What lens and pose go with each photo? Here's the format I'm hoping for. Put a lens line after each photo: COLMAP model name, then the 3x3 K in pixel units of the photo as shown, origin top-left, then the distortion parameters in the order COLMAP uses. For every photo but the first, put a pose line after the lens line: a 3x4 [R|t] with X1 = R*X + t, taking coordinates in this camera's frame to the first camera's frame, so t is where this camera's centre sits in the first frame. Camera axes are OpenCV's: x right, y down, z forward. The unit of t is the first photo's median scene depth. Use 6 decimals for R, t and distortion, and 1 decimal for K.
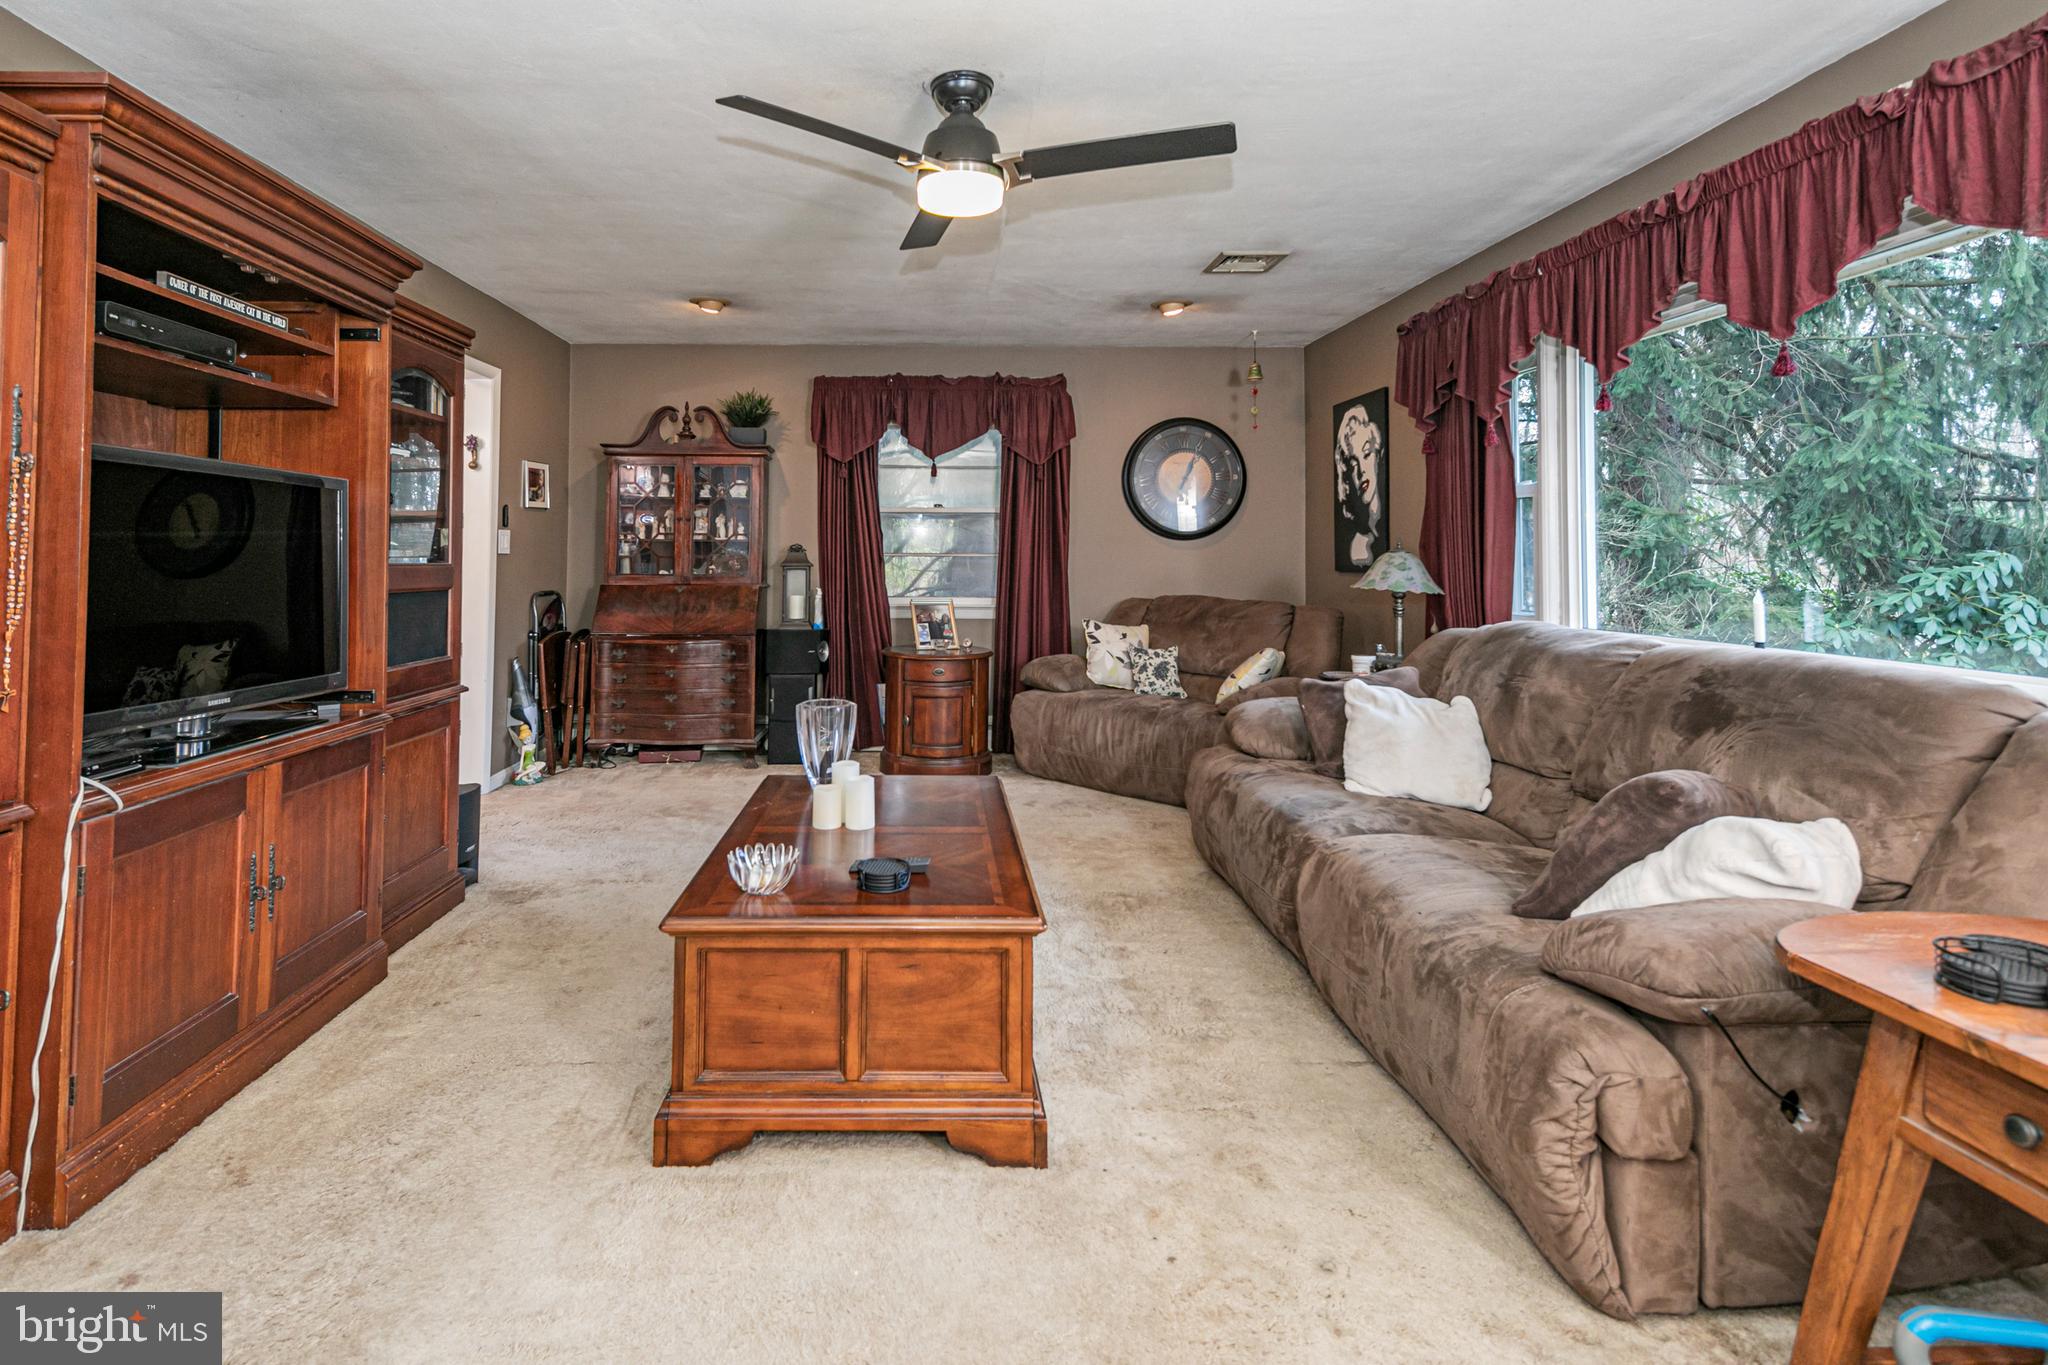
lens RADIAL K [[994.3, 0, 1025.1], [0, 994.3, 526.5], [0, 0, 1]] dist [0.000795, 0.000026]
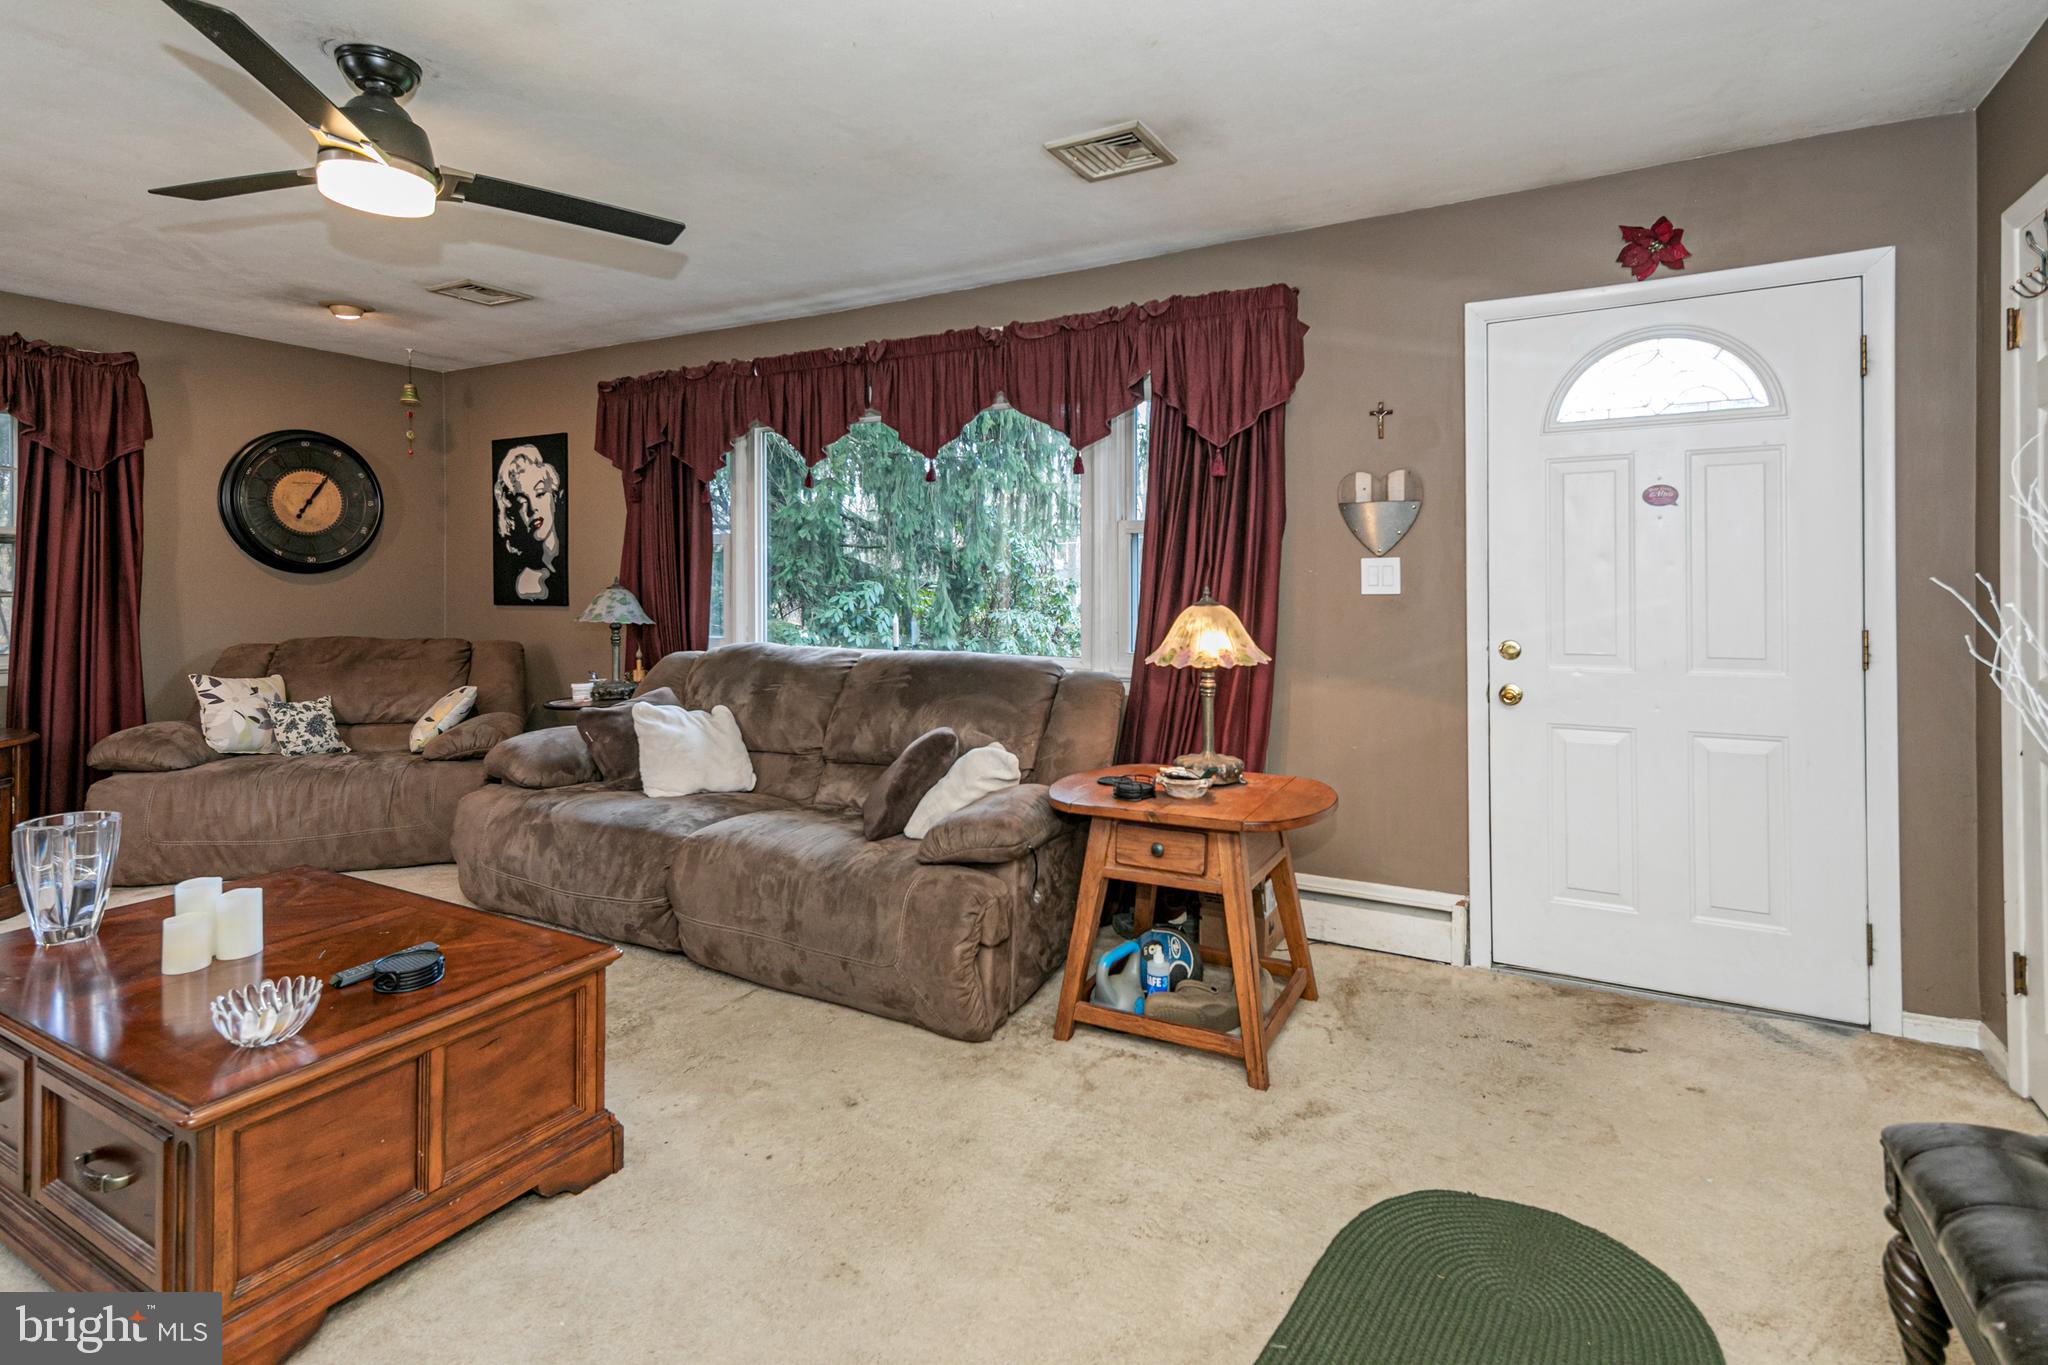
lens RADIAL K [[964.0, 0, 1025.3], [0, 964.0, 581.7], [0, 0, 1]] dist [0.018983, 0.000060]
pose [[0.493896, -0.004248, 0.869511, -0.300264], [-0.026503, 0.999450, 0.019937, -0.013715], [-0.869117, -0.032892, 0.493512, 0.048457]]
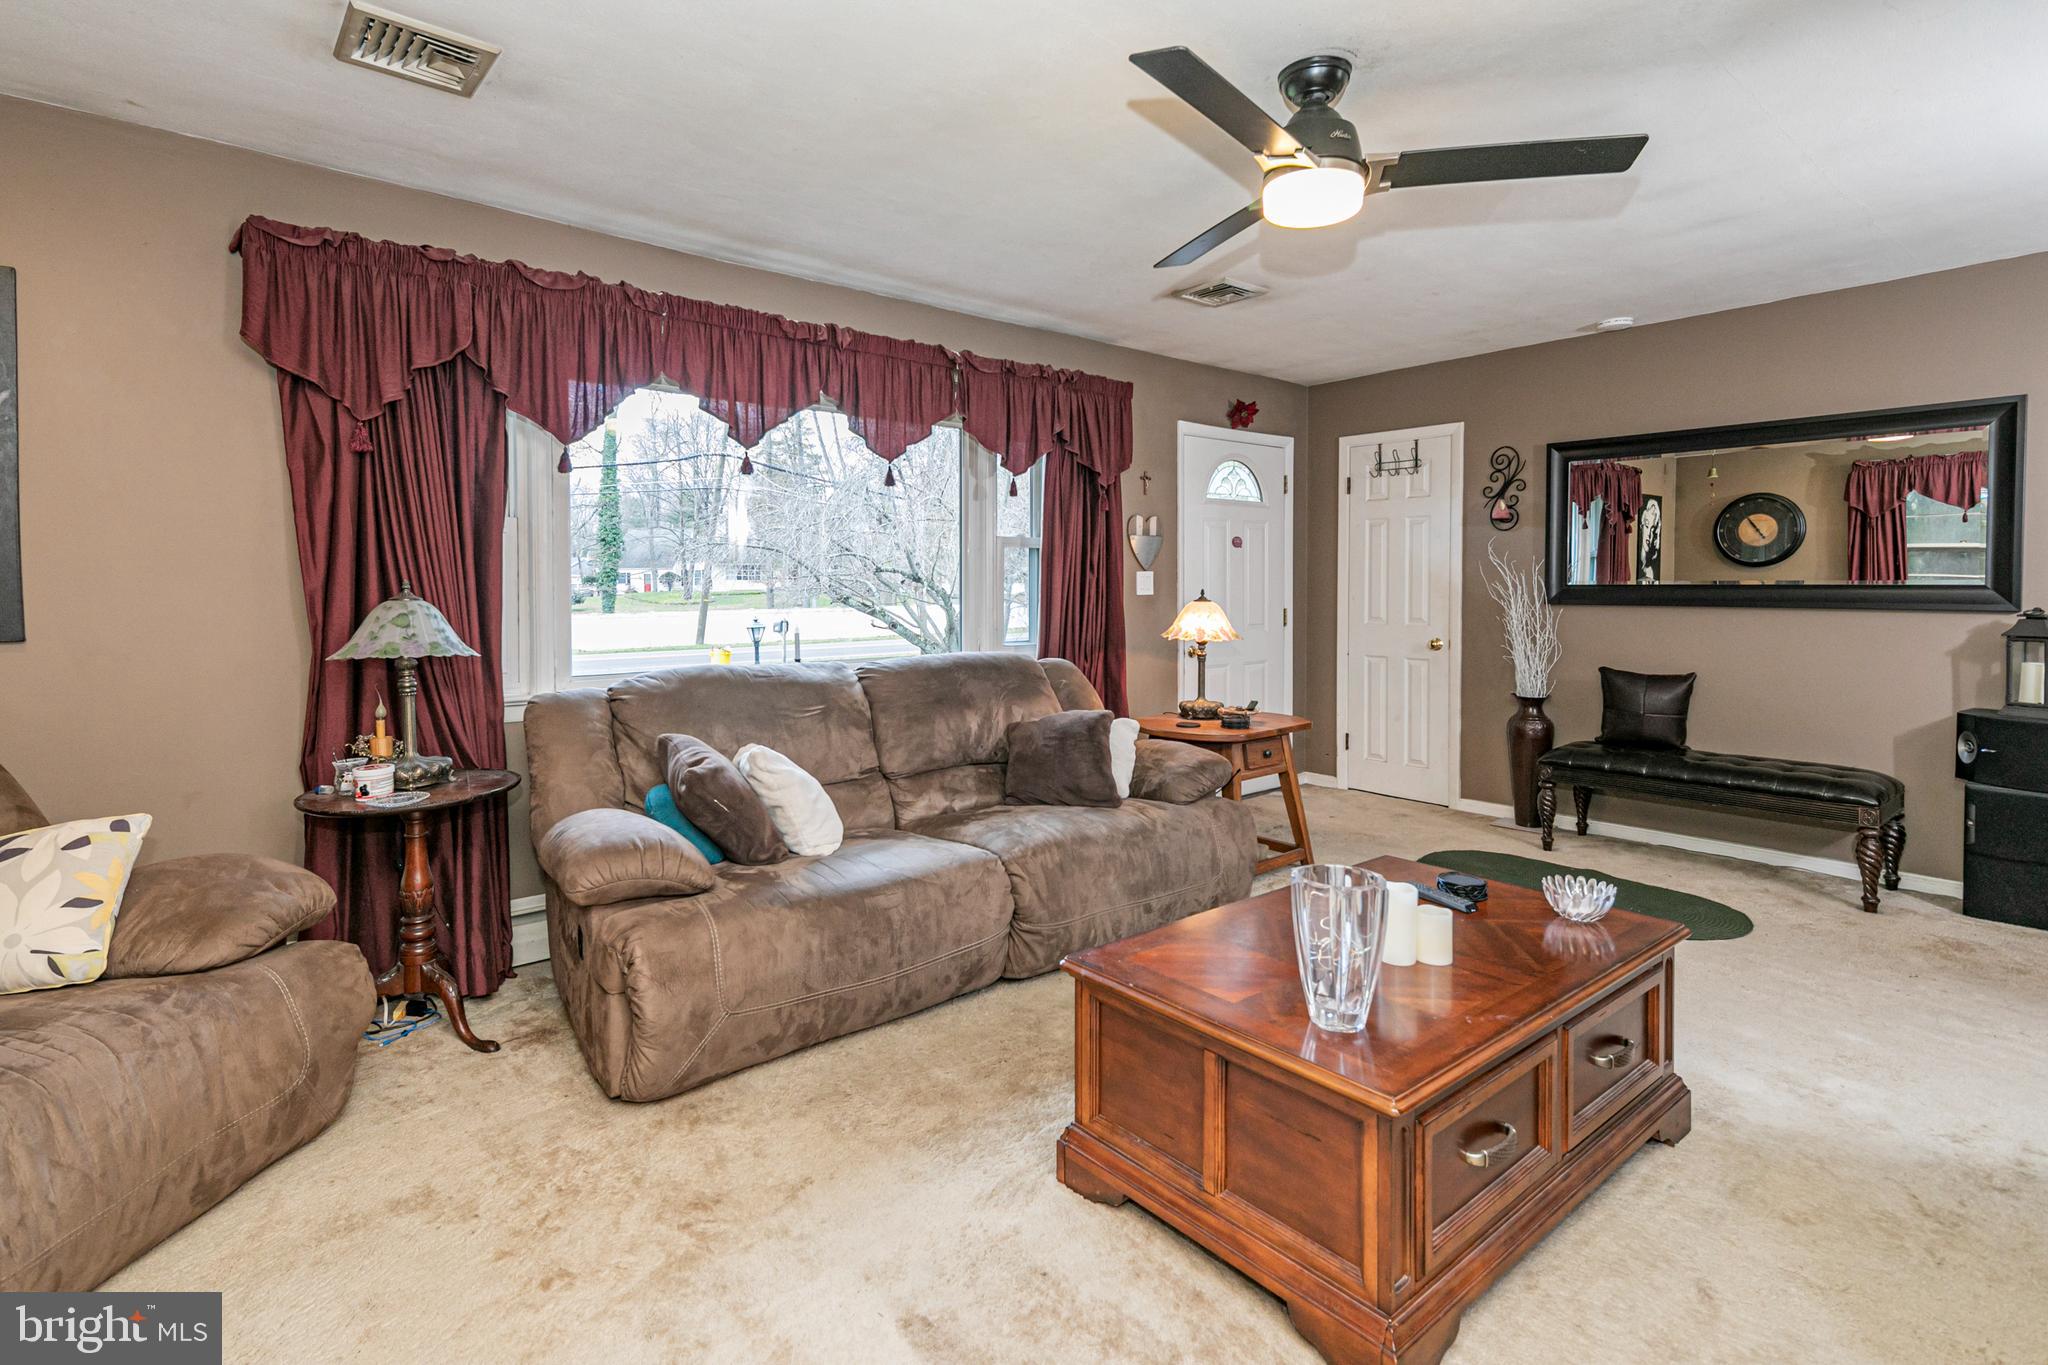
lens RADIAL K [[996.7, 0, 1010.0], [0, 996.7, 609.7], [0, 0, 1]] dist [-0.001630, -0.000248]
pose [[-0.624363, -0.024224, 0.780759, -0.349996], [-0.029767, 0.999531, 0.007207, 0.017262], [-0.780567, -0.018741, -0.624791, 1.046355]]
